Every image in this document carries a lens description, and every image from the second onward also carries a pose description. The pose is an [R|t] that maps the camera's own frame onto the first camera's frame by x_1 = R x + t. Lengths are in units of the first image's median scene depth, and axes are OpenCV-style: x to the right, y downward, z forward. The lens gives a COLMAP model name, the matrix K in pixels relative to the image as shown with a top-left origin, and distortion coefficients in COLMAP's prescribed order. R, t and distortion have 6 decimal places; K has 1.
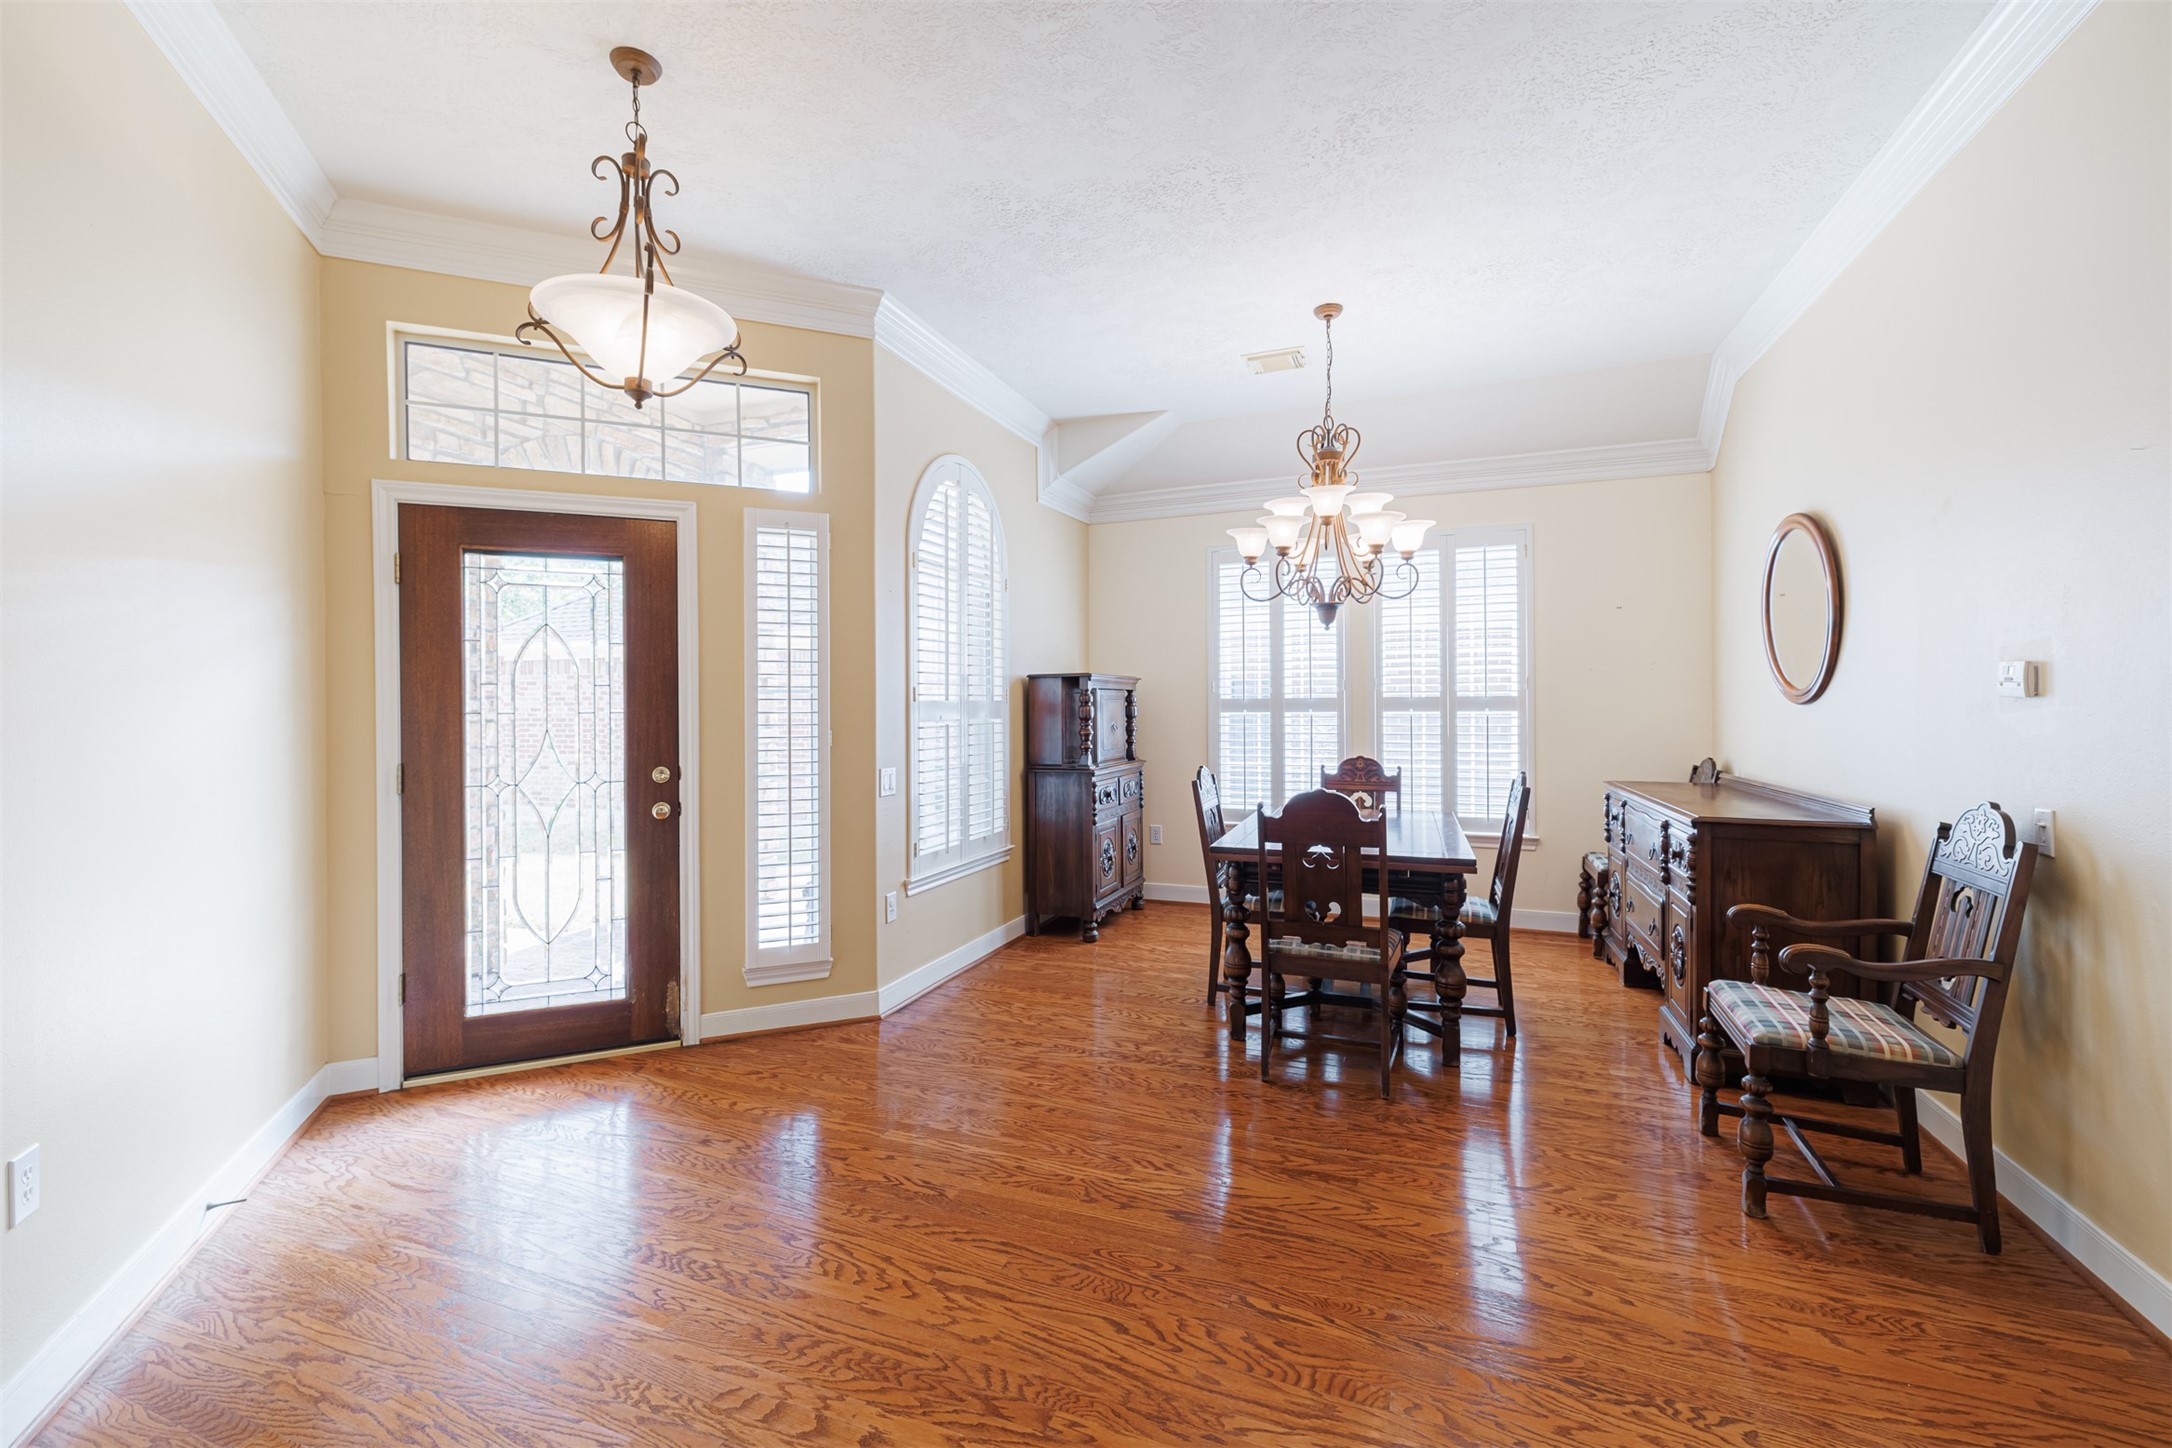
lens RADIAL K [[905.1, 0, 1071.4], [0, 905.1, 701.1], [0, 0, 1]] dist [0.011814, -0.003578]
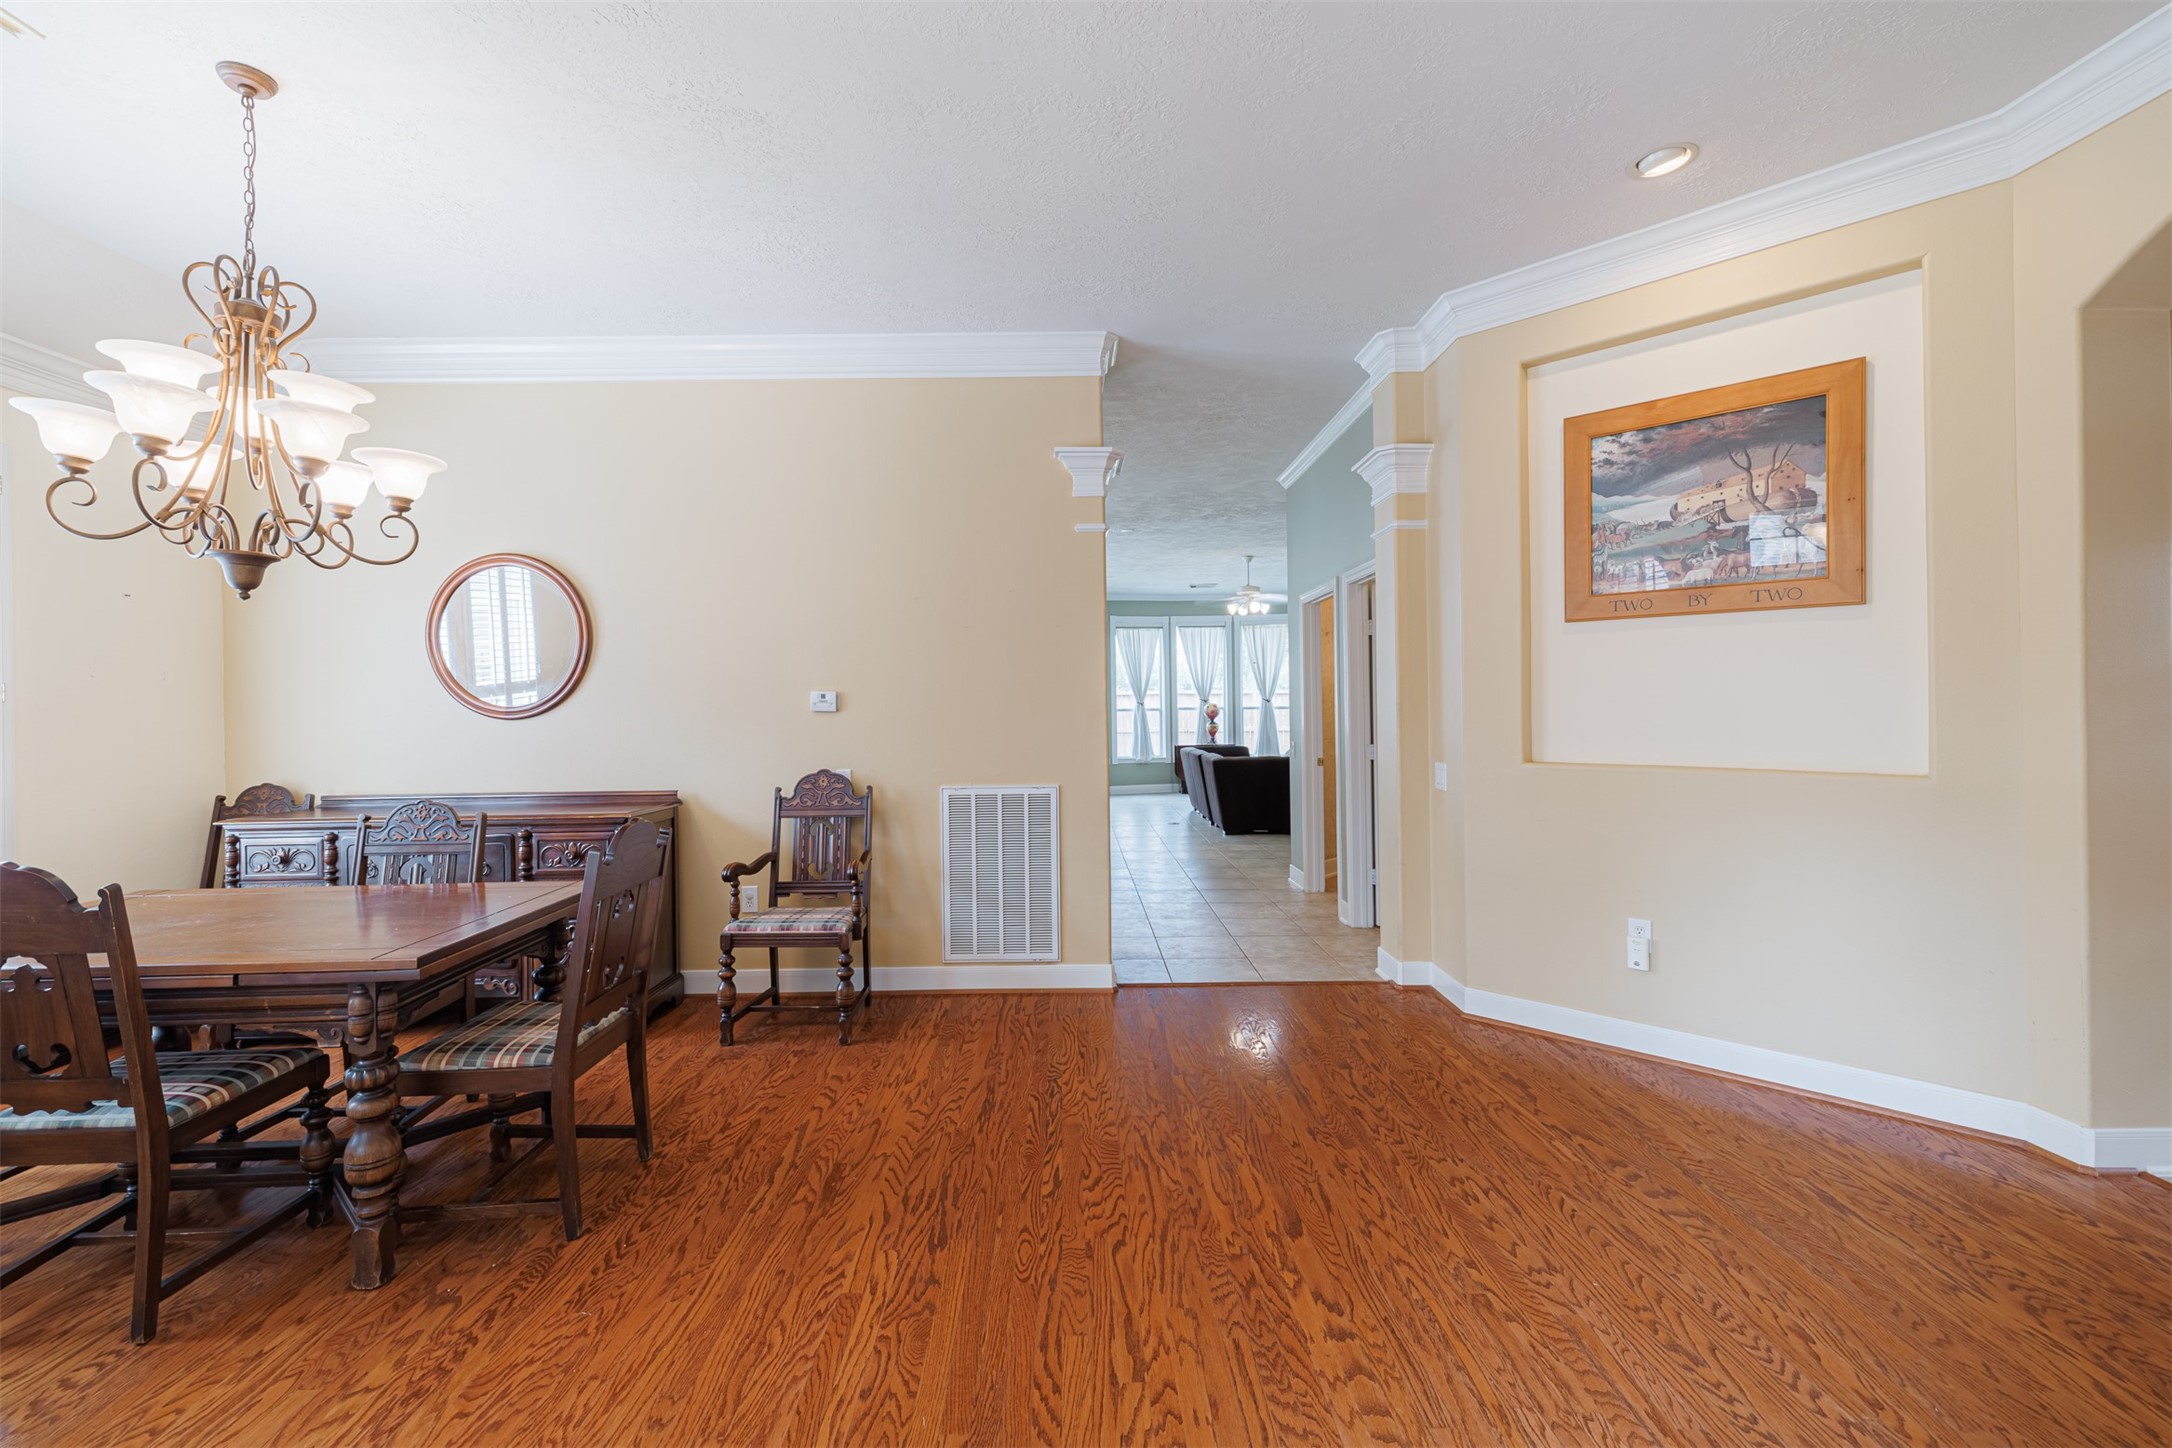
lens RADIAL K [[905.1, 0, 1070.3], [0, 905.1, 720.4], [0, 0, 1]] dist [0.011814, -0.003578]
pose [[-0.376158, 0.000148, 0.926556, -0.475863], [0.012093, 0.999916, 0.004750, 0.006265], [-0.926477, 0.012992, -0.376128, 0.708264]]
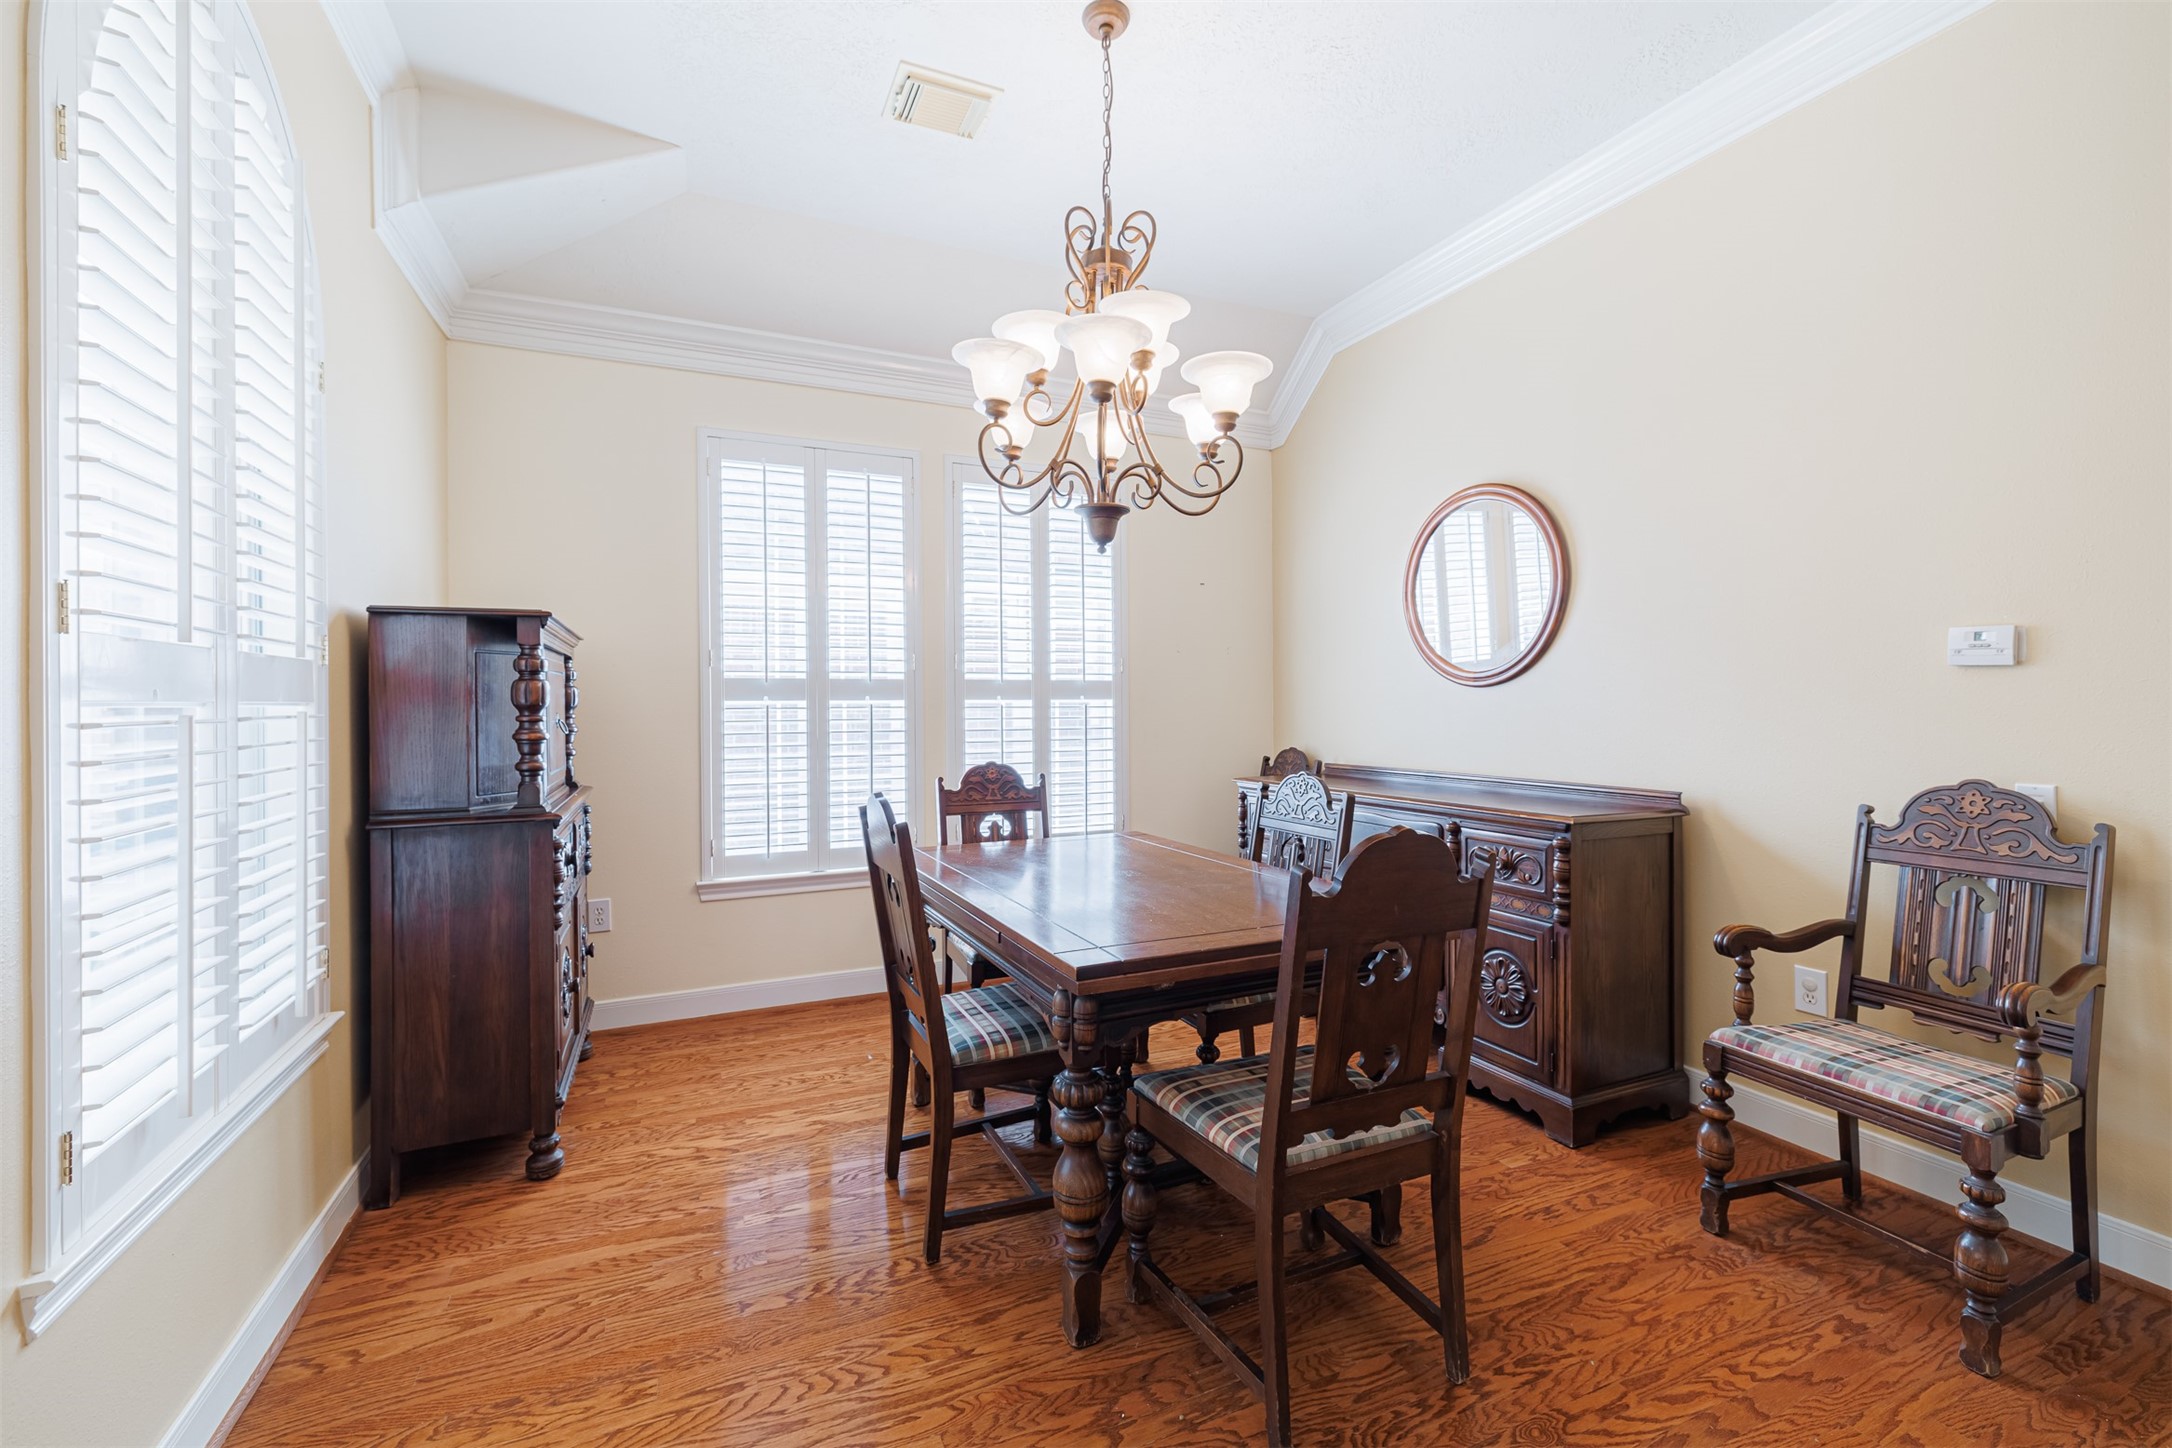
lens RADIAL K [[905.1, 0, 1069.4], [0, 905.1, 708.2], [0, 0, 1]] dist [0.011814, -0.003578]
pose [[0.699856, 0.001046, 0.714283, -0.160142], [-0.003499, 0.999992, 0.001963, 0.022722], [-0.714275, -0.003873, 0.699854, 0.587966]]
